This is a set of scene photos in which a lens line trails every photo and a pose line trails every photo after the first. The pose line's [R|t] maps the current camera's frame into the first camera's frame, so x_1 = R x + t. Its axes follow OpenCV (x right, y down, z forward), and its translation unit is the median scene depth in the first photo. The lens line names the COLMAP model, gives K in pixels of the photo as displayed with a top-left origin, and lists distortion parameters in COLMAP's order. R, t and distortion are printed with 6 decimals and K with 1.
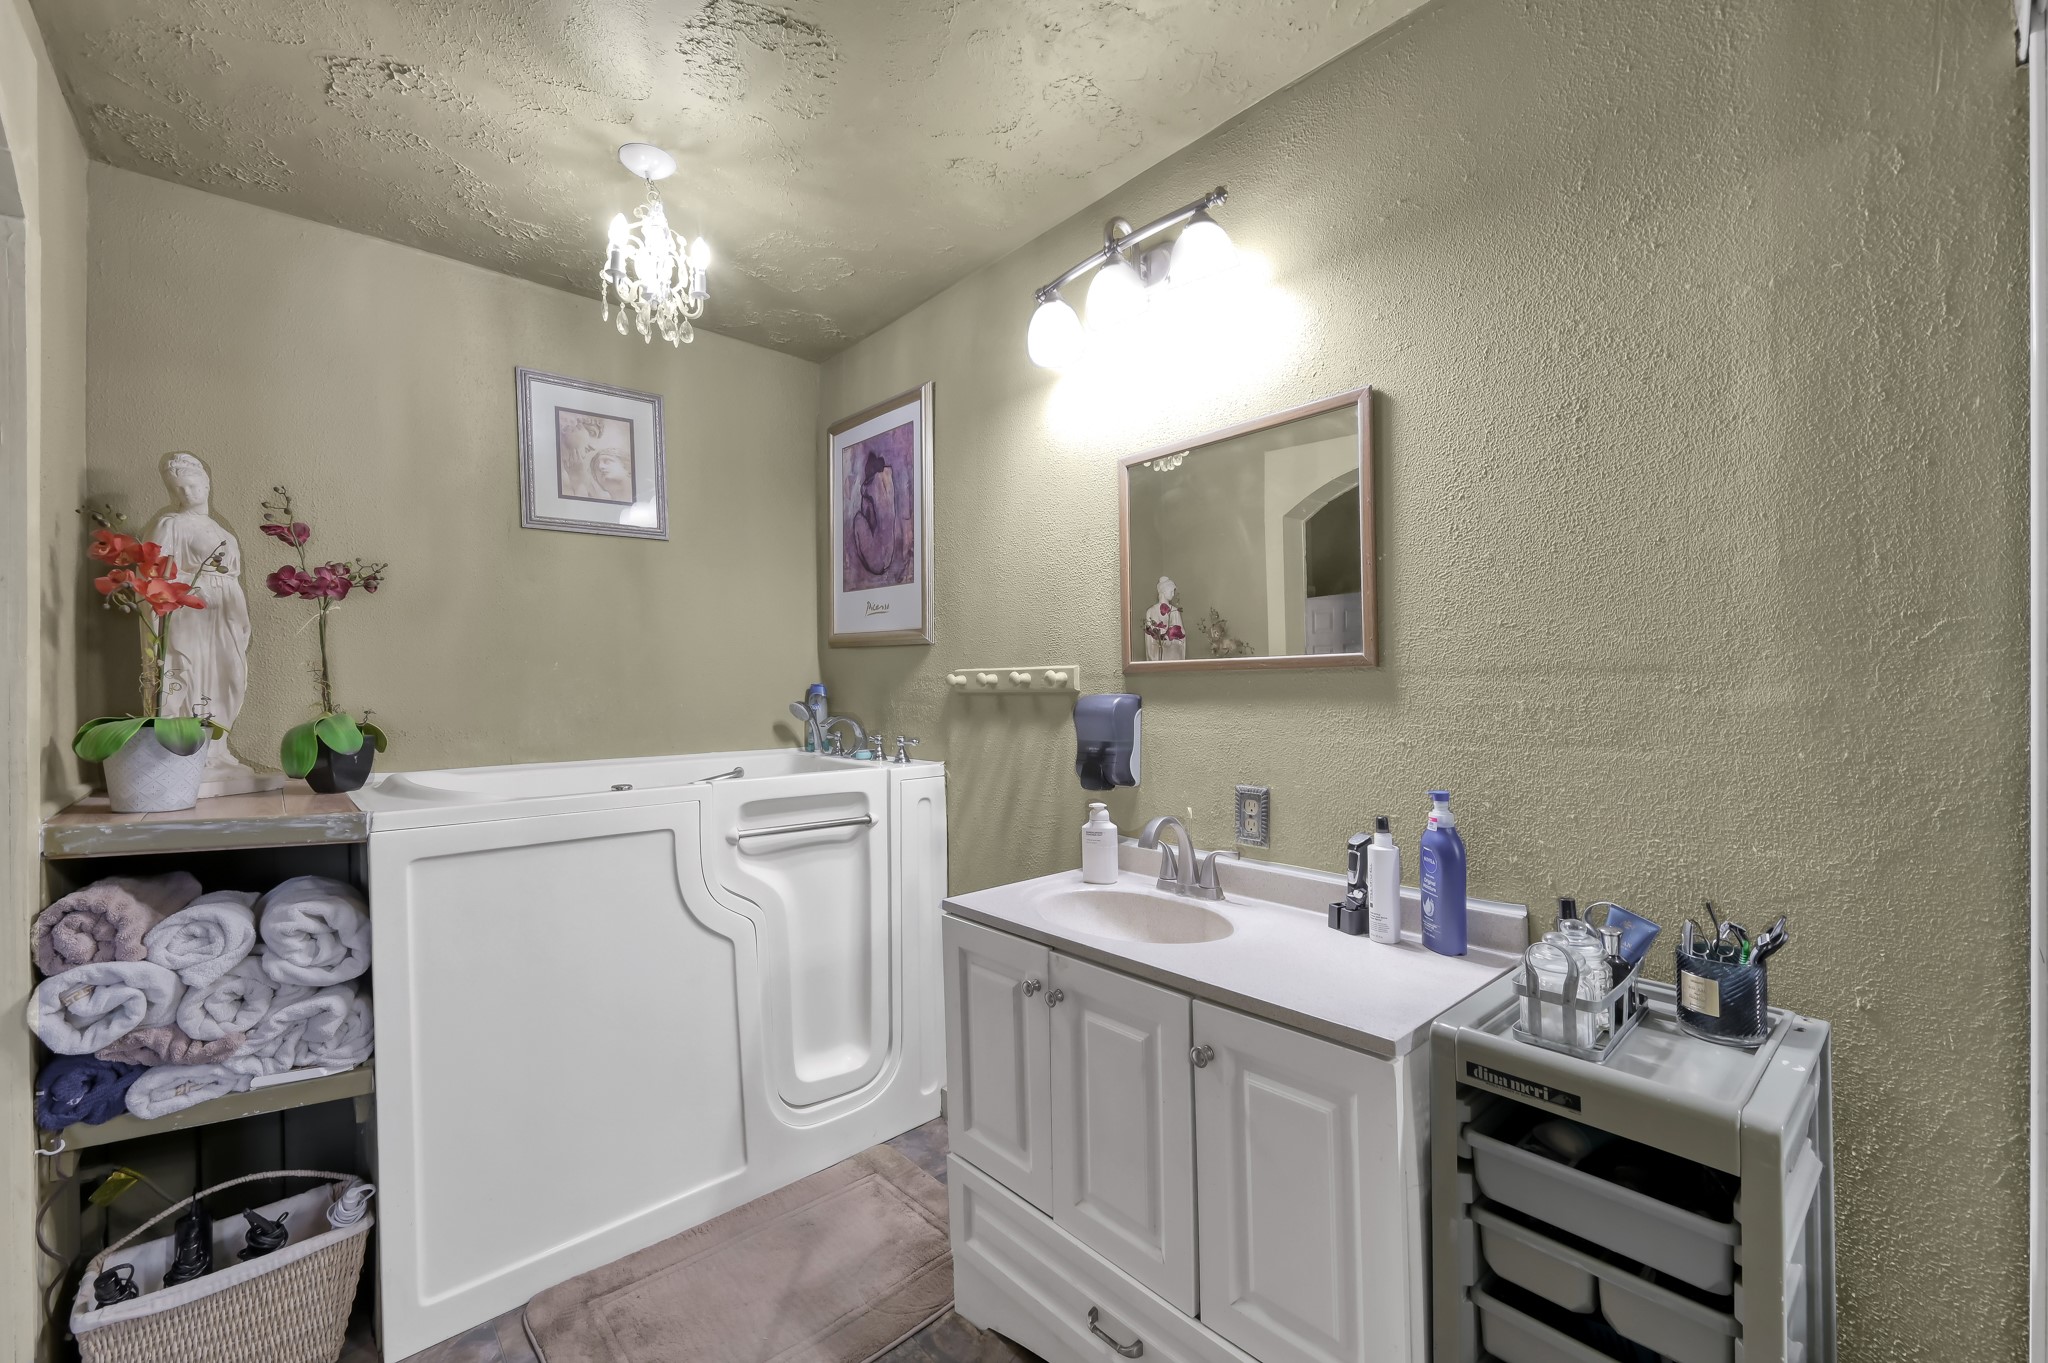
lens RADIAL K [[843.1, 0, 1007.5], [0, 843.1, 679.7], [0, 0, 1]] dist [0.001395, -0.000299]
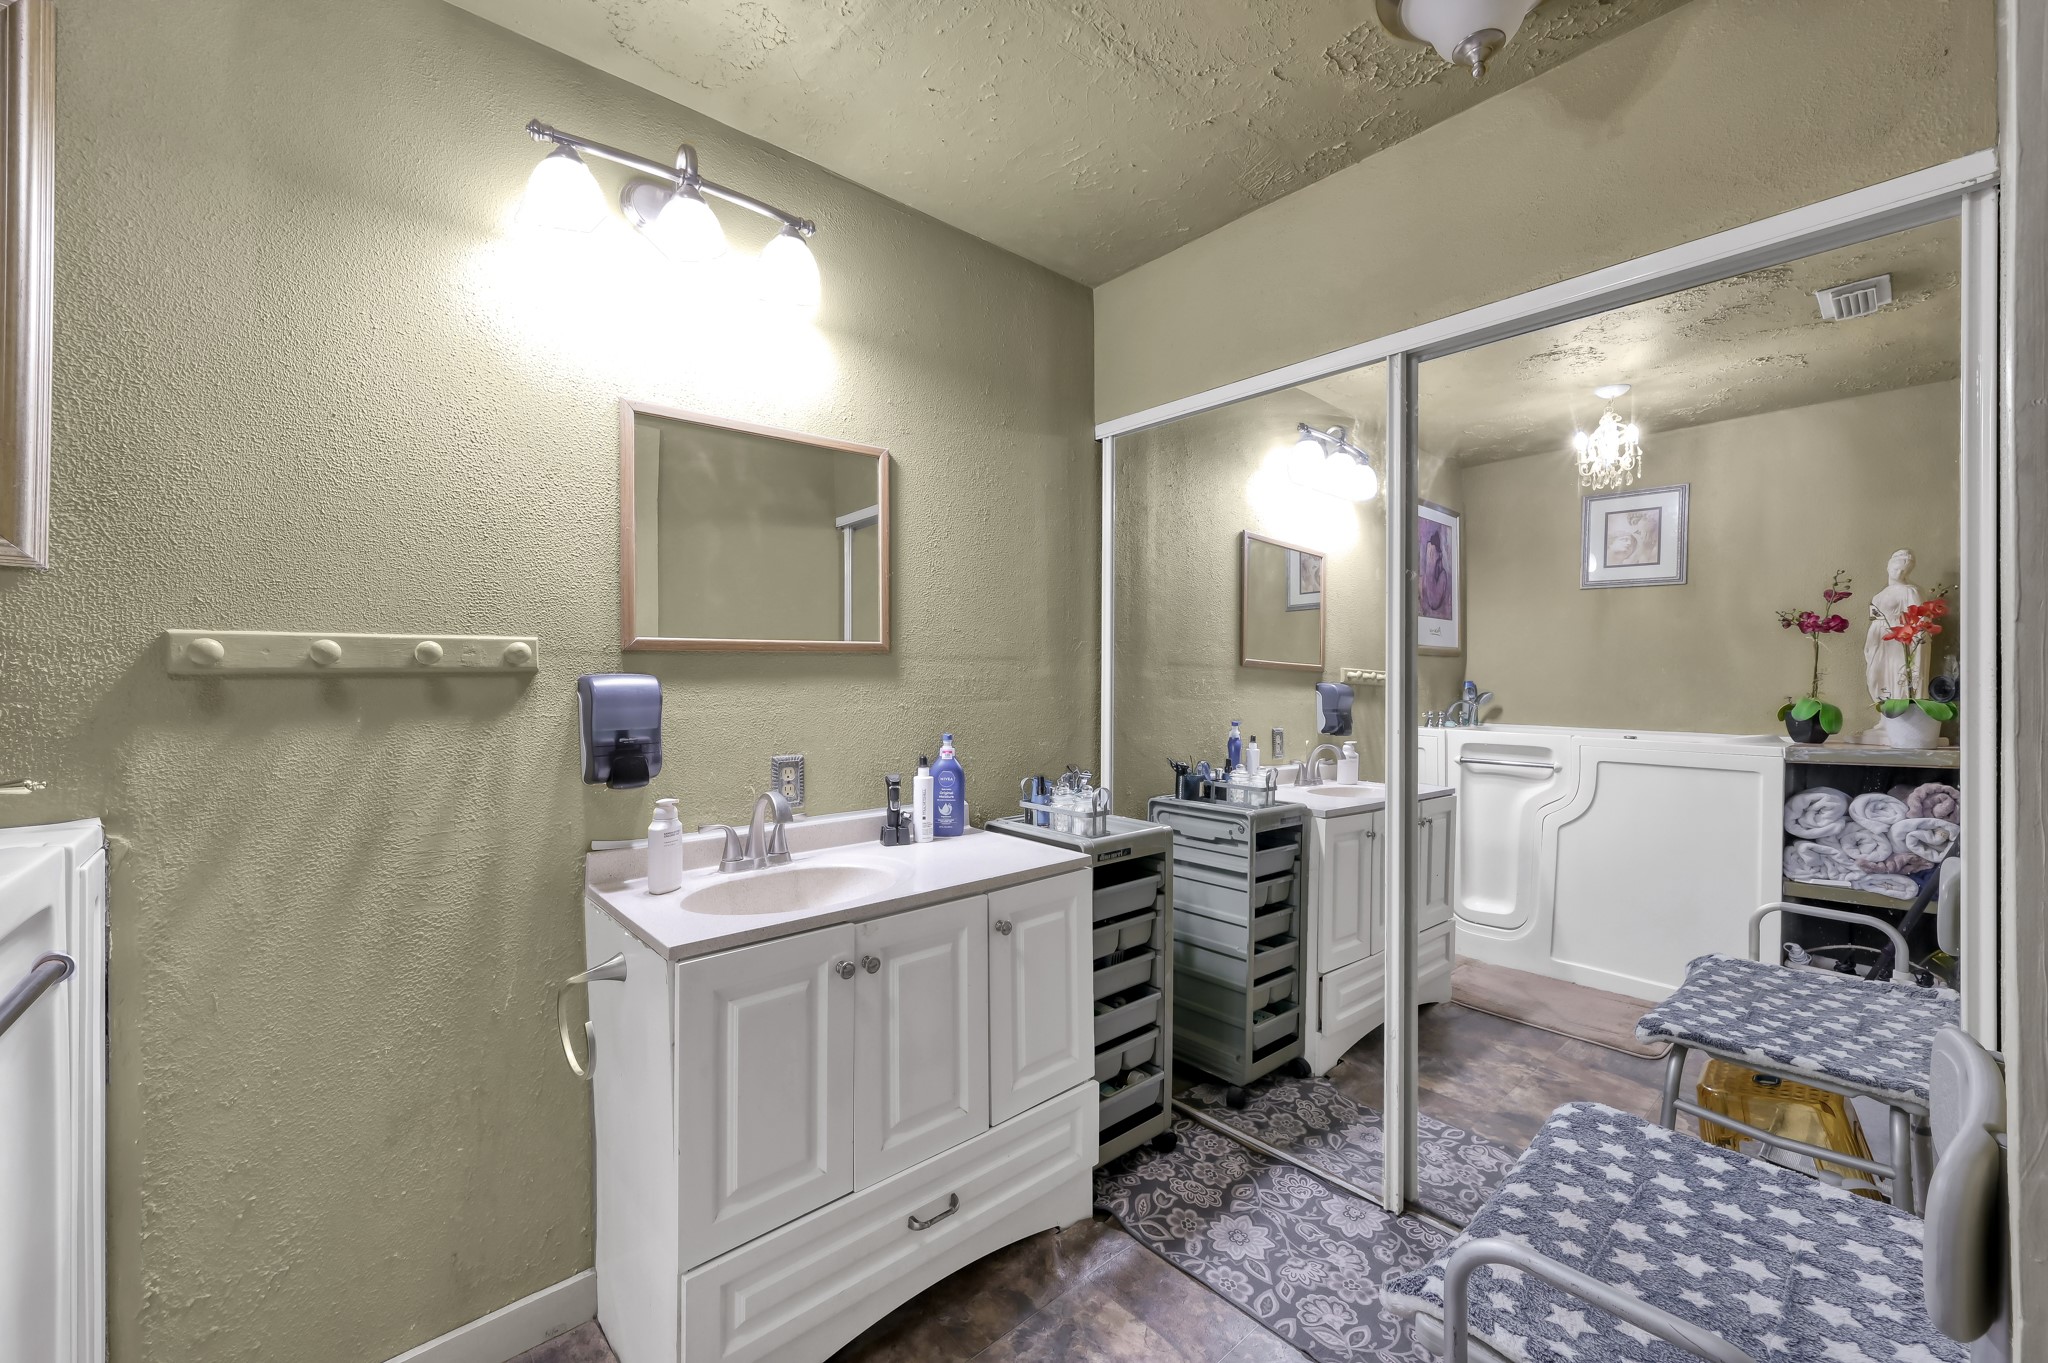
lens RADIAL K [[807.6, 0, 1014.3], [0, 807.6, 678.2], [0, 0, 1]] dist [0.000437, 0.000396]
pose [[0.000626, 0.004965, 0.999987, -0.612487], [0.000037, 0.999988, -0.004965, 0.022466], [-1.000000, 0.000040, 0.000626, 0.543781]]
